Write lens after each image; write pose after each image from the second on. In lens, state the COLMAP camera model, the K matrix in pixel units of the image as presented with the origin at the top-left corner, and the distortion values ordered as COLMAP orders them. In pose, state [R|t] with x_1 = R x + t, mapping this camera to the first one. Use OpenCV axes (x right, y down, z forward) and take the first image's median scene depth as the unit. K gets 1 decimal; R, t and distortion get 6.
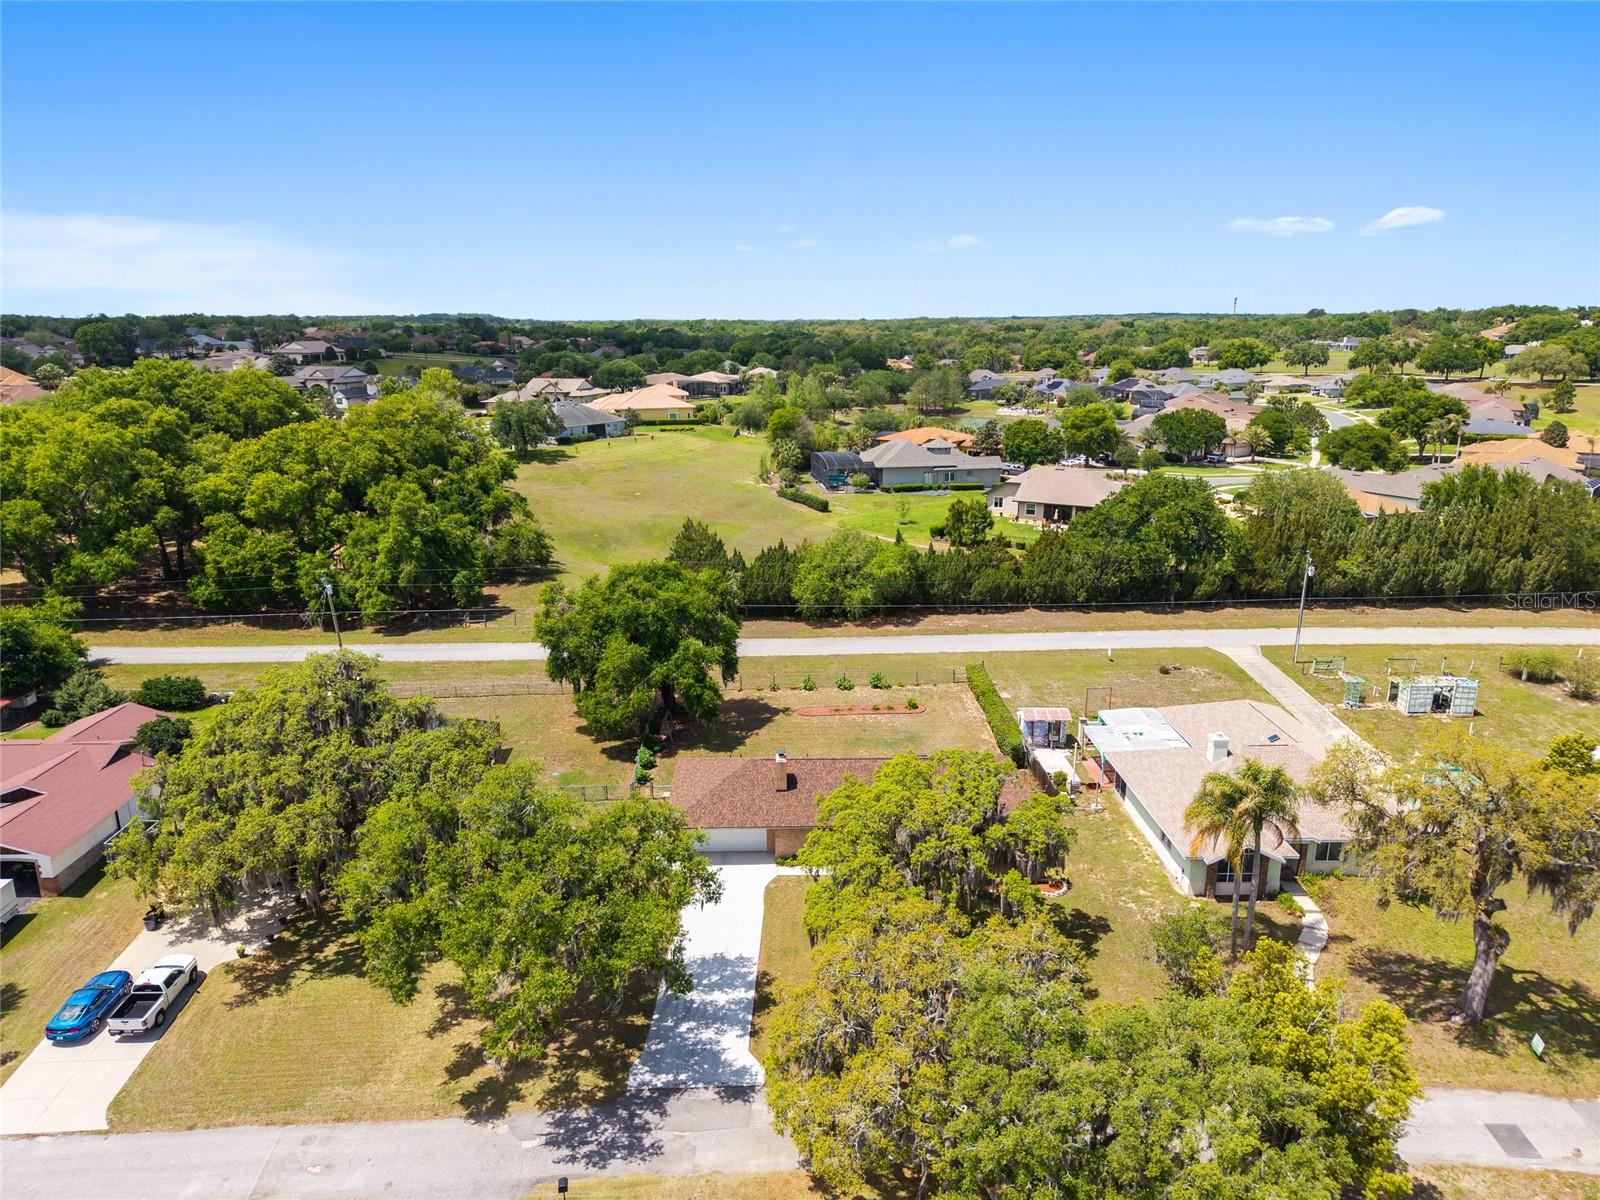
lens RADIAL K [[1070.5, 0, 800.0], [0, 1070.5, 600.0], [0, 0, 1]] dist [0.030862, -0.019200]
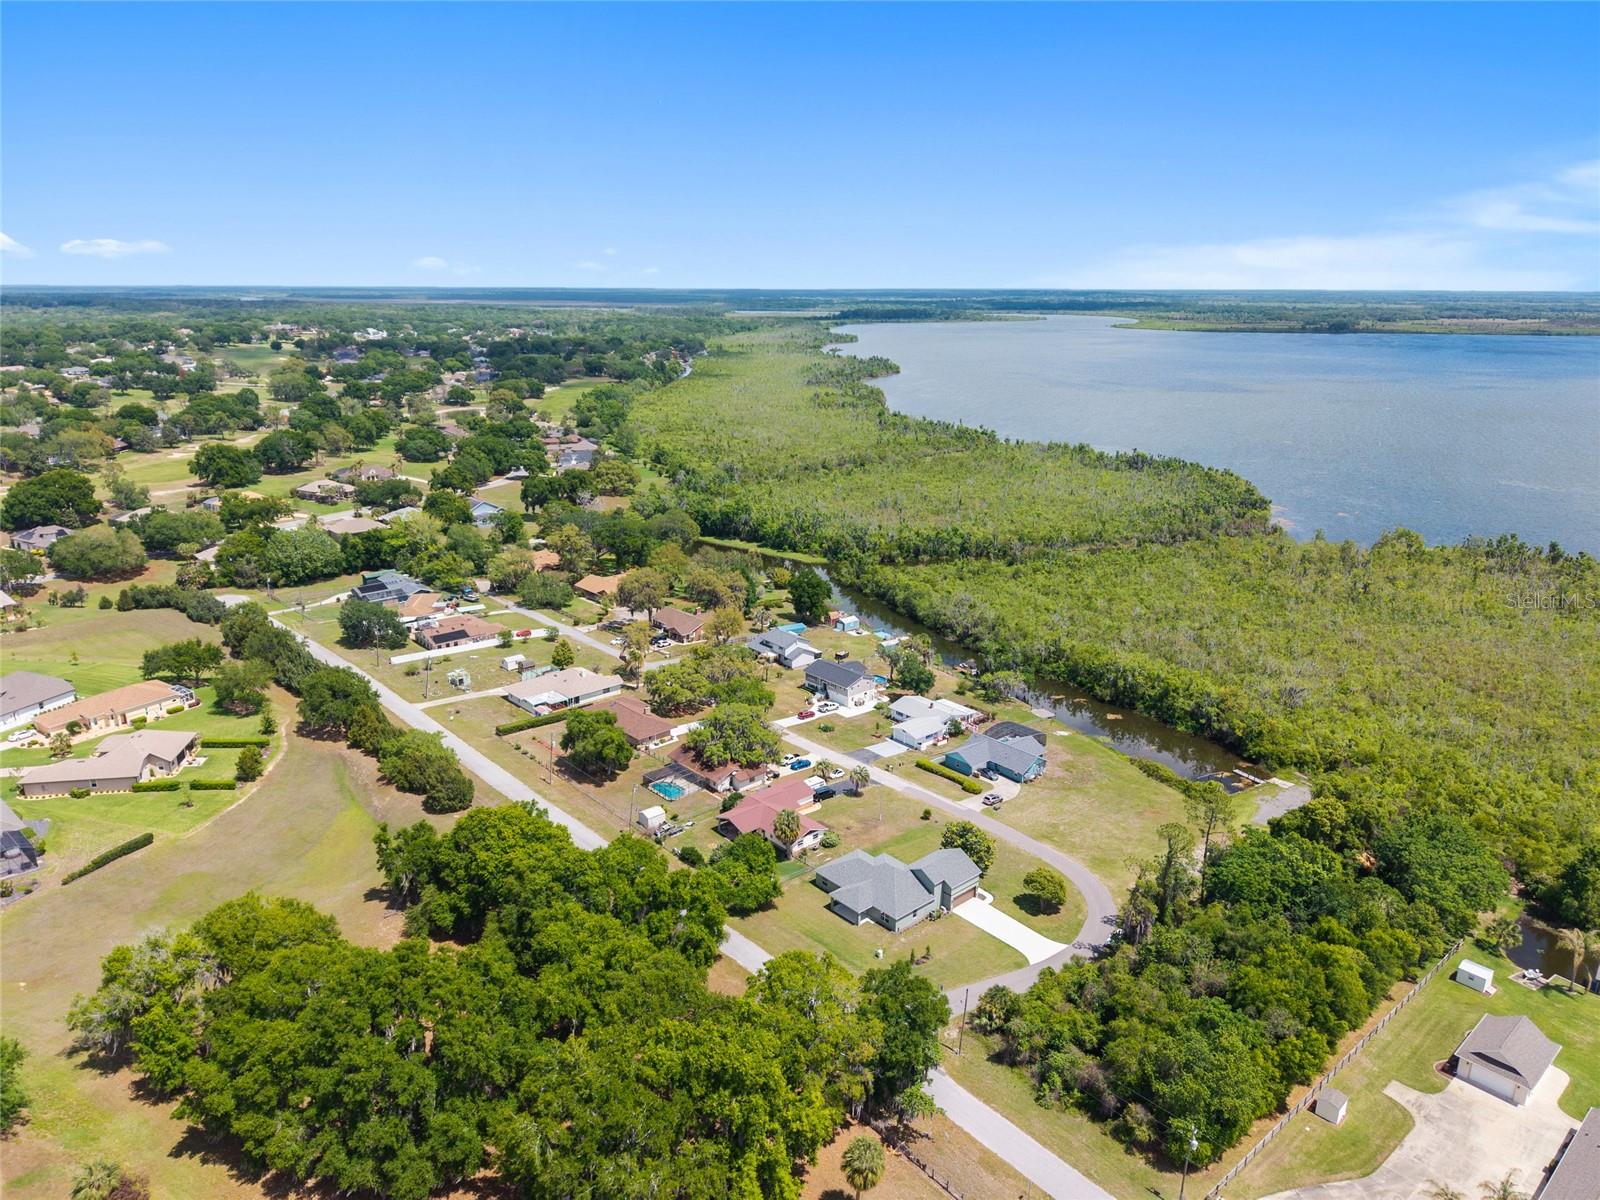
lens RADIAL K [[1064.5, 0, 785.5], [0, 1064.5, 600.7], [0, 0, 1]] dist [0.111577, -0.216631]
pose [[-0.640672, -0.215096, 0.737071, -2.006609], [0.195227, 0.882776, 0.427310, -1.119555], [-0.742581, 0.417661, -0.523577, 1.674278]]
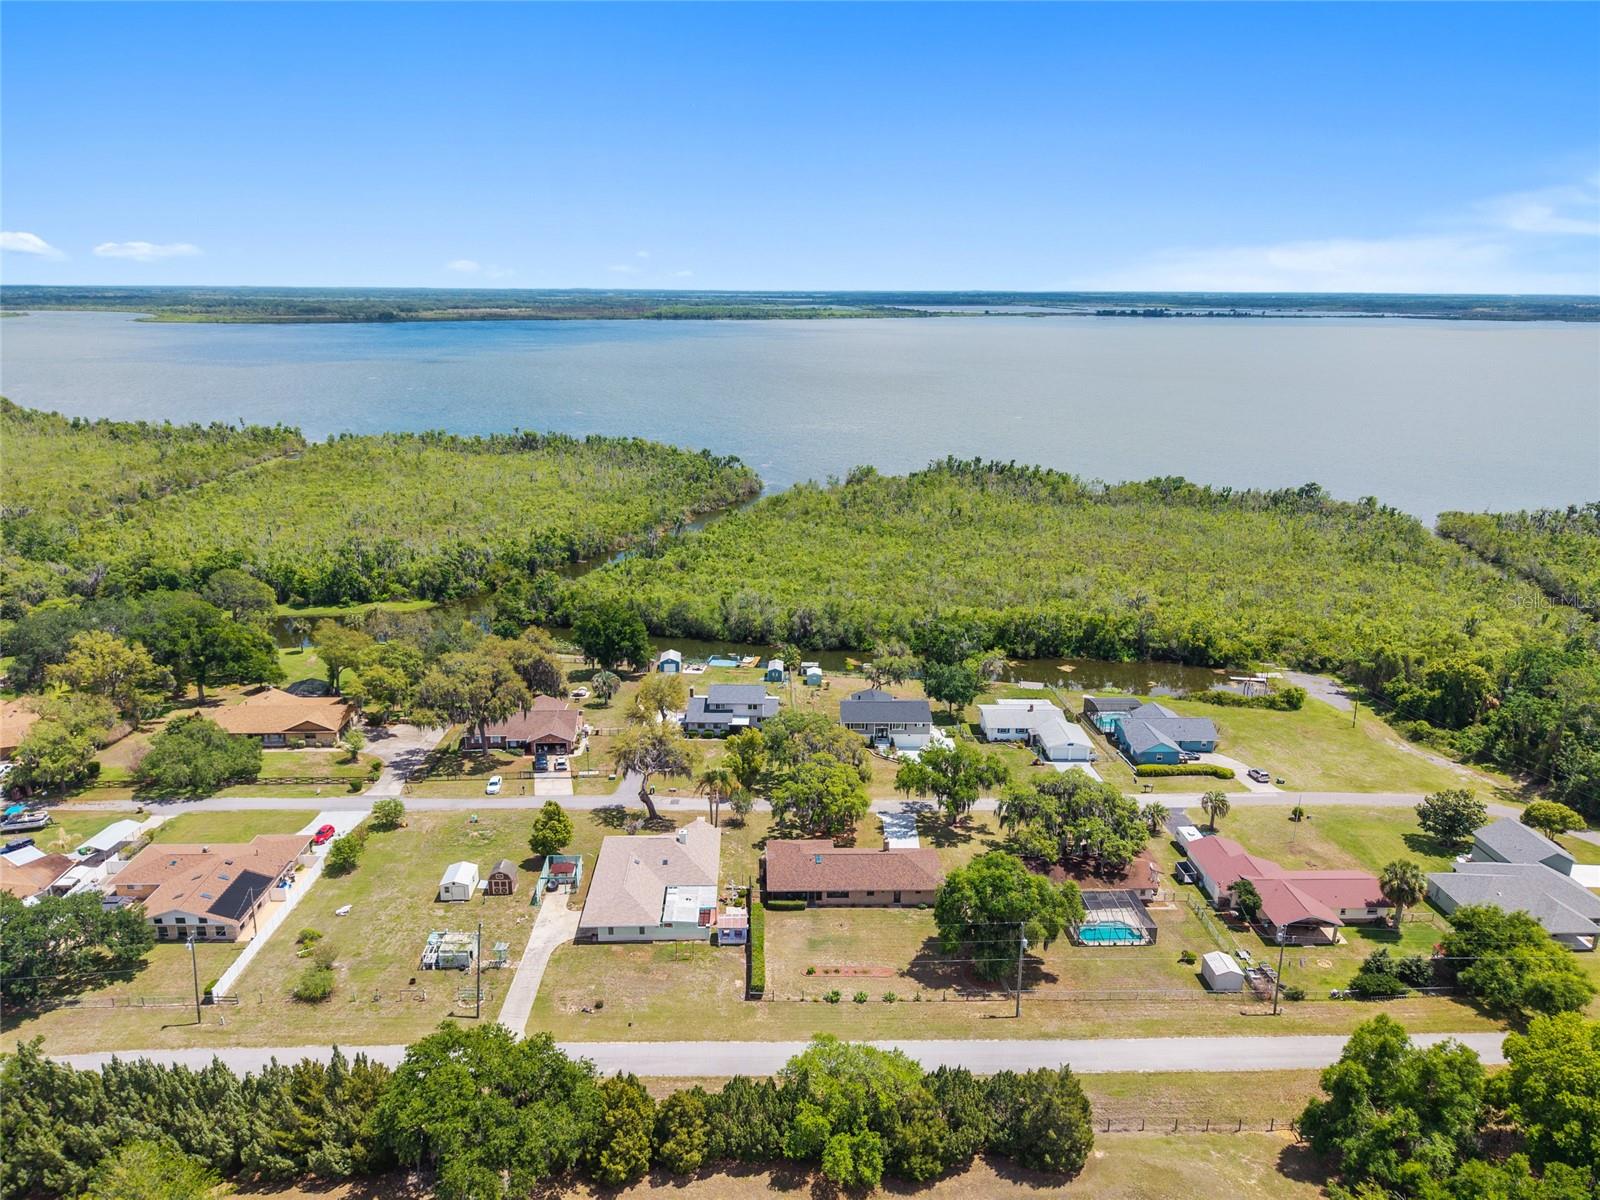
lens RADIAL K [[1067.3, 0, 788.7], [0, 1067.3, 602.7], [0, 0, 1]] dist [0.055398, -0.066020]
pose [[-0.999999, -0.000666, -0.001104, 0.127646], [-0.001142, 0.855142, 0.518393, -0.967235], [0.000599, 0.518394, -0.855142, 1.834206]]
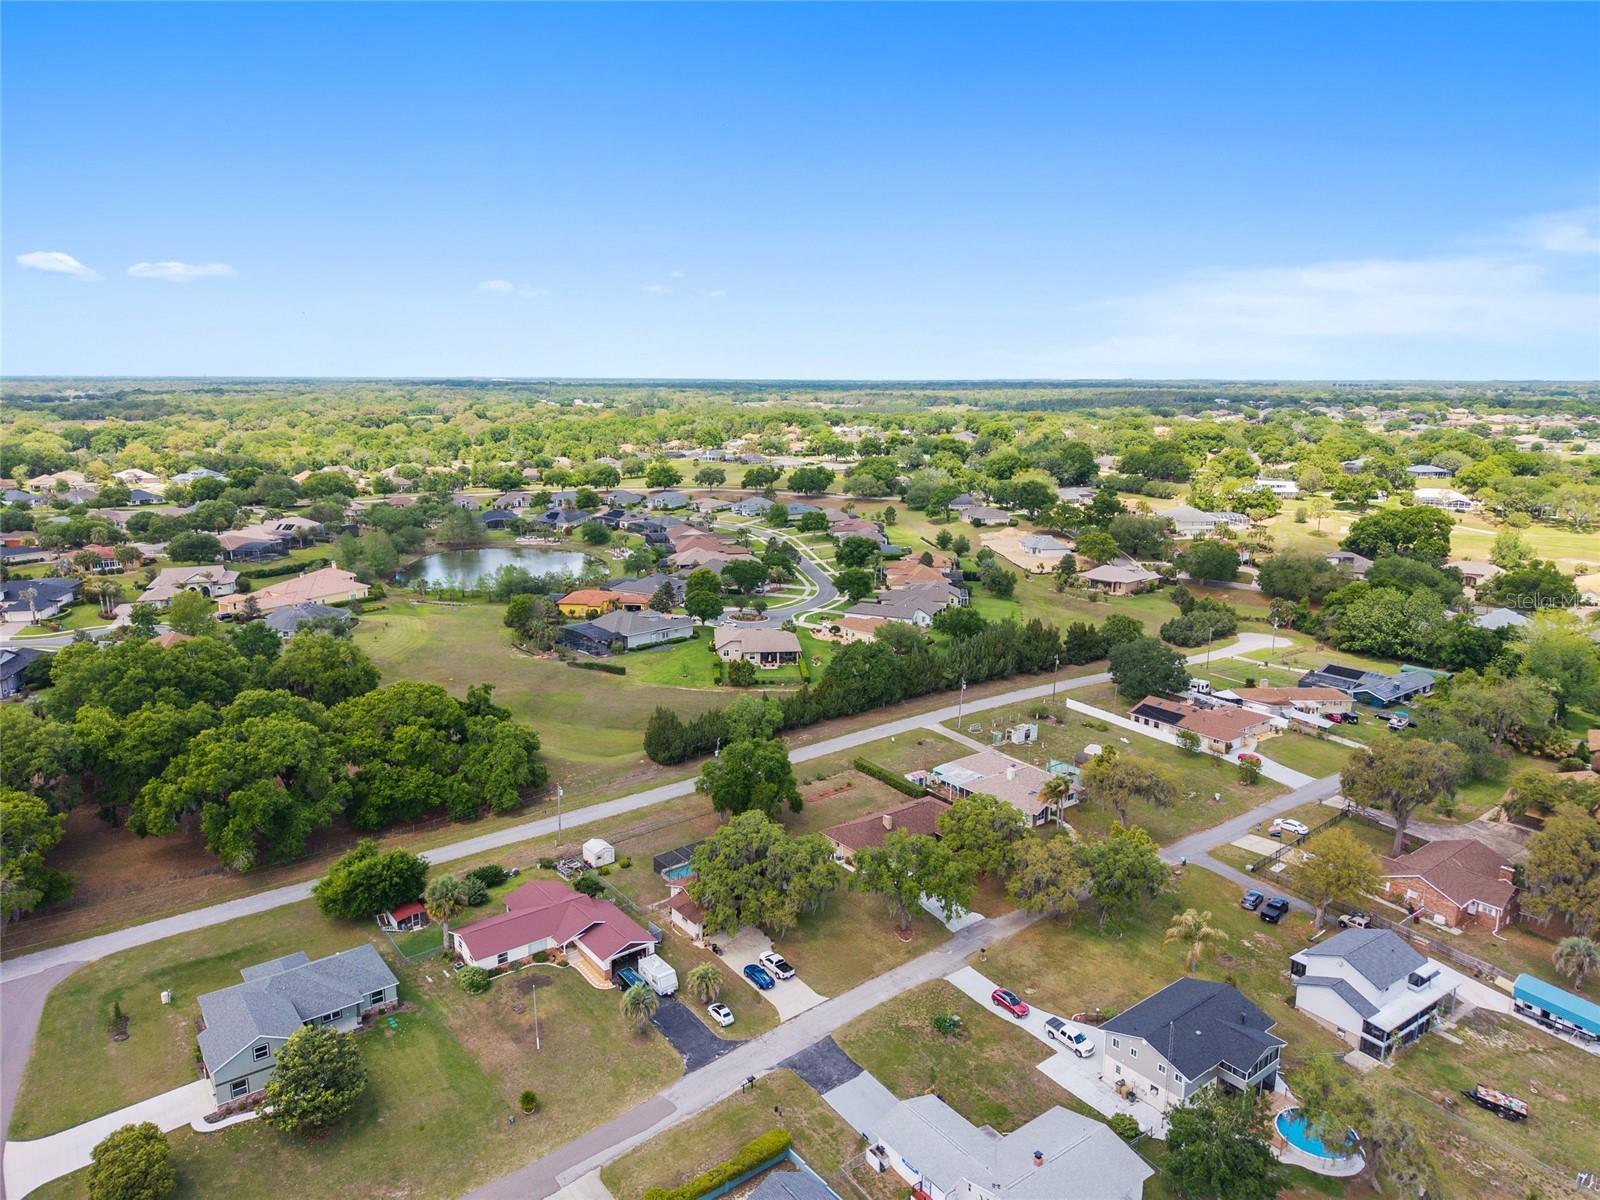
lens RADIAL K [[1049.8, 0, 800.0], [0, 1049.8, 600.0], [0, 0, 1]] dist [0.049396, -0.043221]
pose [[0.804067, -0.115758, 0.583161, -1.058815], [0.143322, 0.989675, -0.001161, -0.252907], [-0.577005, 0.084513, 0.812356, -0.593573]]
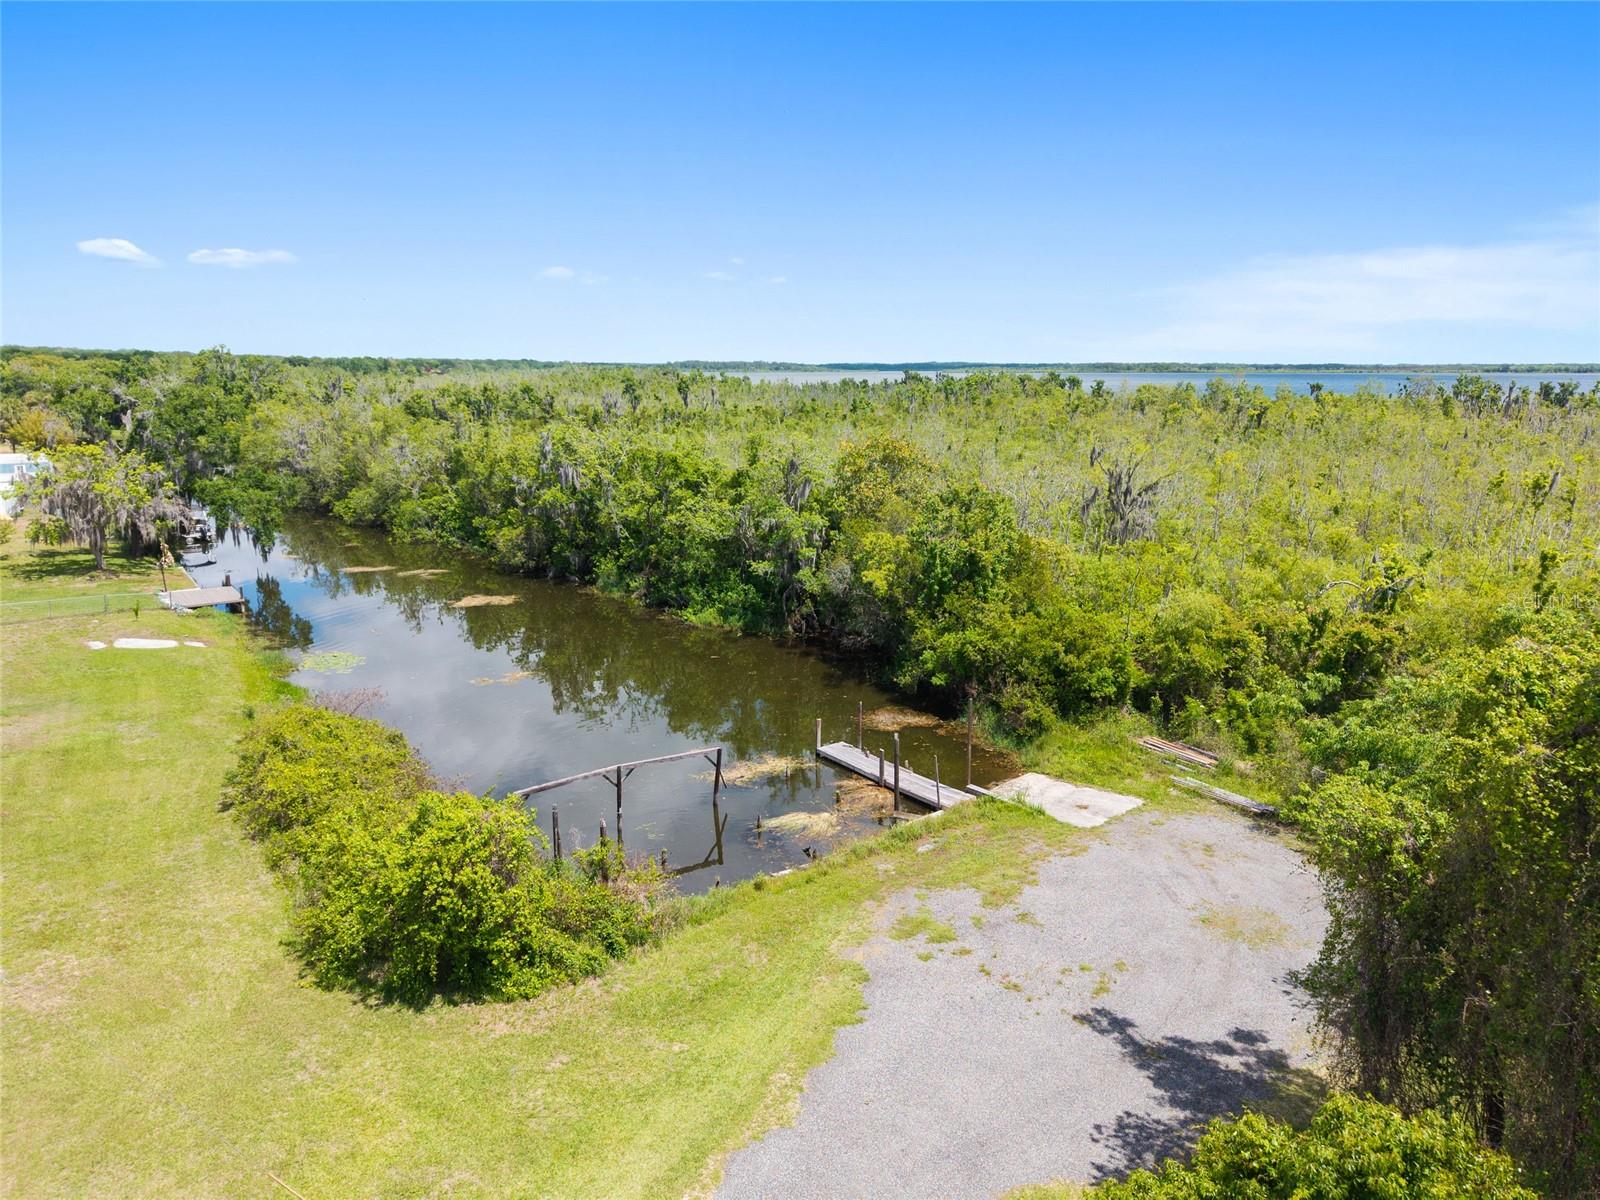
lens RADIAL K [[1067.3, 0, 788.7], [0, 1067.3, 602.7], [0, 0, 1]] dist [0.055398, -0.066020]
pose [[-0.736414, -0.144607, 0.660895, -1.194103], [0.169885, 0.906061, 0.387547, 0.263860], [-0.654853, 0.397671, -0.642670, 0.035513]]
